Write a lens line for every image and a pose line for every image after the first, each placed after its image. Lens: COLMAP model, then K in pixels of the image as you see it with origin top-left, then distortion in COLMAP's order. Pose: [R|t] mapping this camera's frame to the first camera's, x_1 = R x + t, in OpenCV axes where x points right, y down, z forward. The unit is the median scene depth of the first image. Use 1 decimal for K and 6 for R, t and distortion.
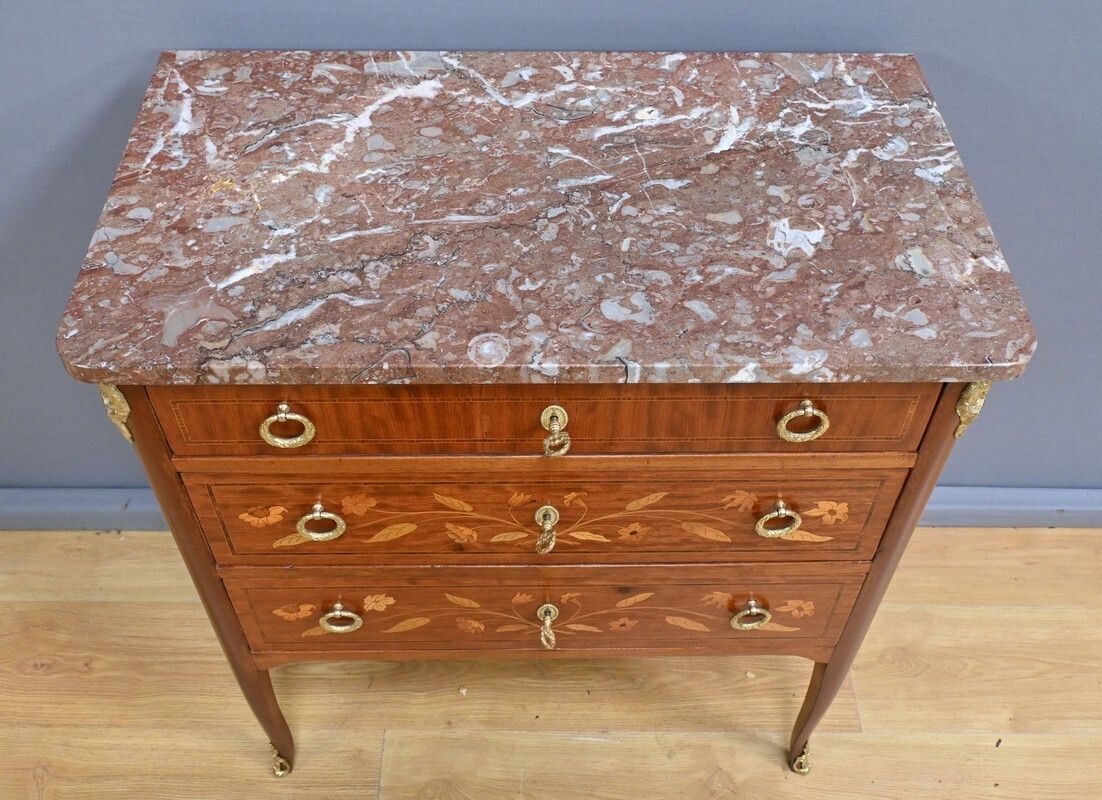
lens RADIAL K [[1144.4, 0, 561.2], [0, 1144.4, 400.0], [0, 0, 1]] dist [-0.012410, 0.004677]
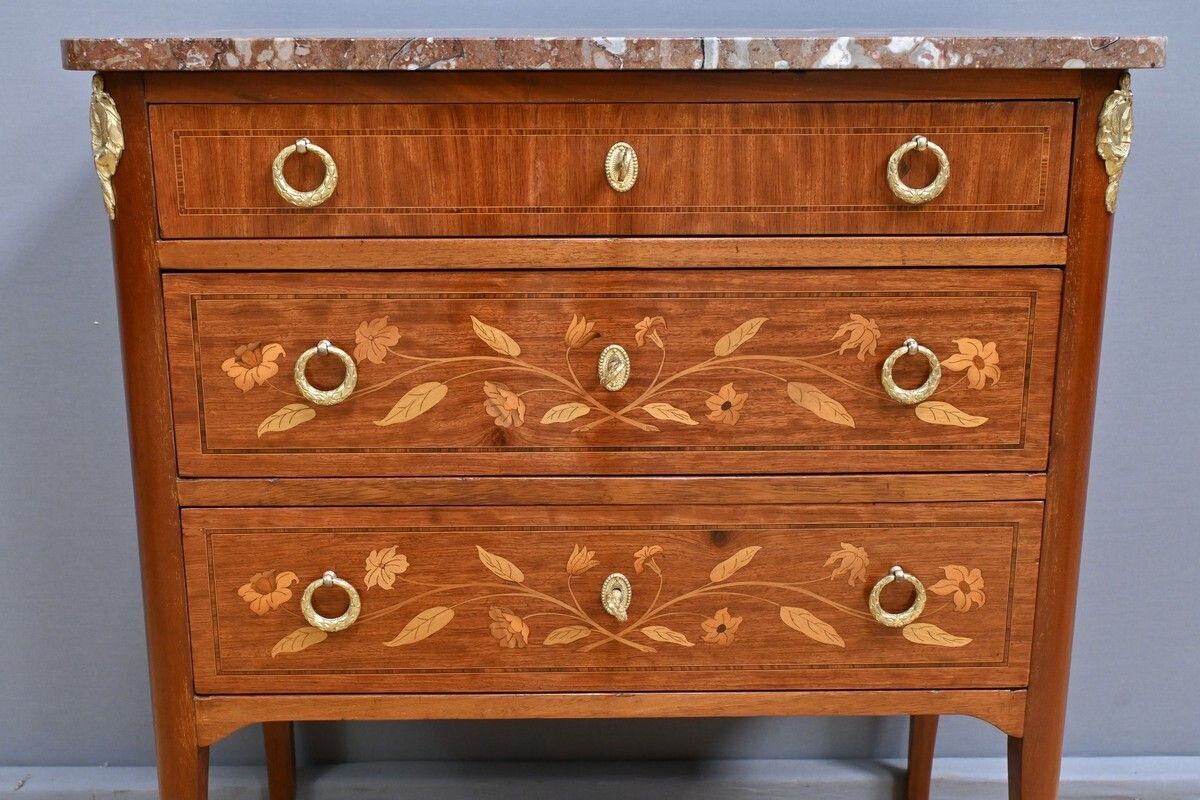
lens RADIAL K [[1462.5, 0, 600.0], [0, 1462.5, 400.0], [0, 0, 1]] dist [0.008389, -0.017892]
pose [[0.999833, -0.016891, -0.007027, -0.015604], [0.009861, 0.821100, -0.570699, 0.698869], [0.015409, 0.570534, 0.821129, 0.191521]]
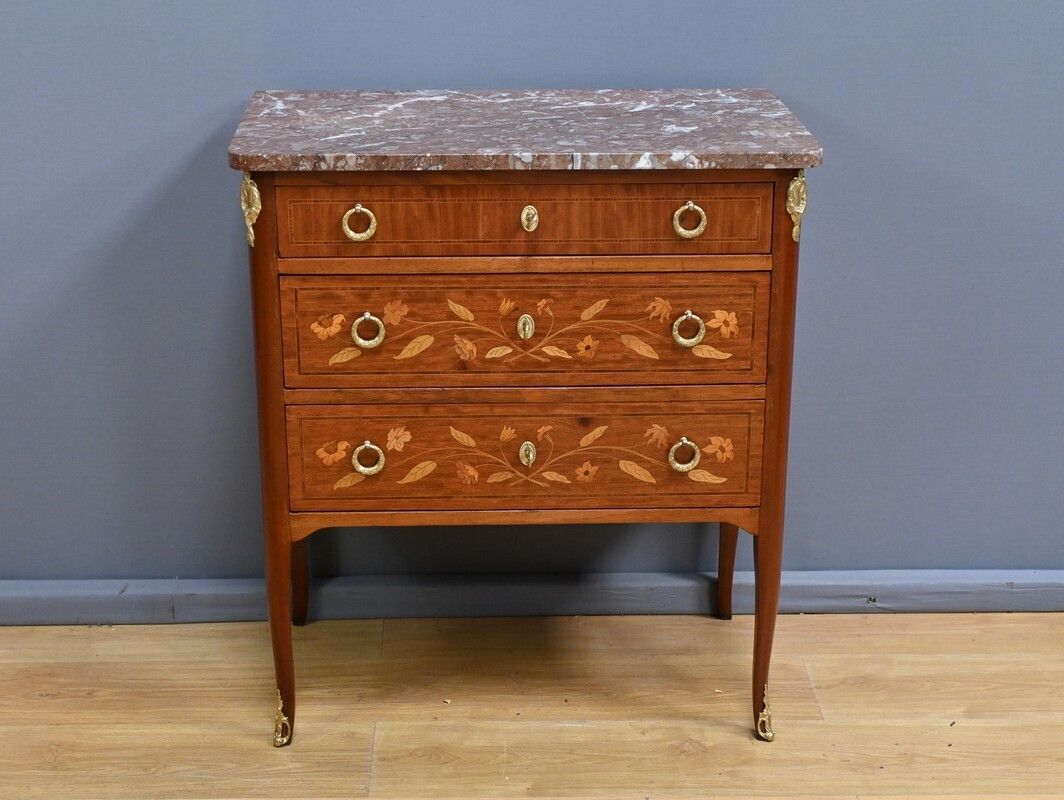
lens RADIAL K [[1669.7, 0, 532.0], [0, 1669.7, 400.0], [0, 0, 1]] dist [-0.019484, 0.083603]
pose [[0.999773, -0.019614, 0.008359, -0.024265], [0.021034, 0.843203, -0.537184, 1.309604], [0.003489, 0.537238, 0.843424, -0.713241]]
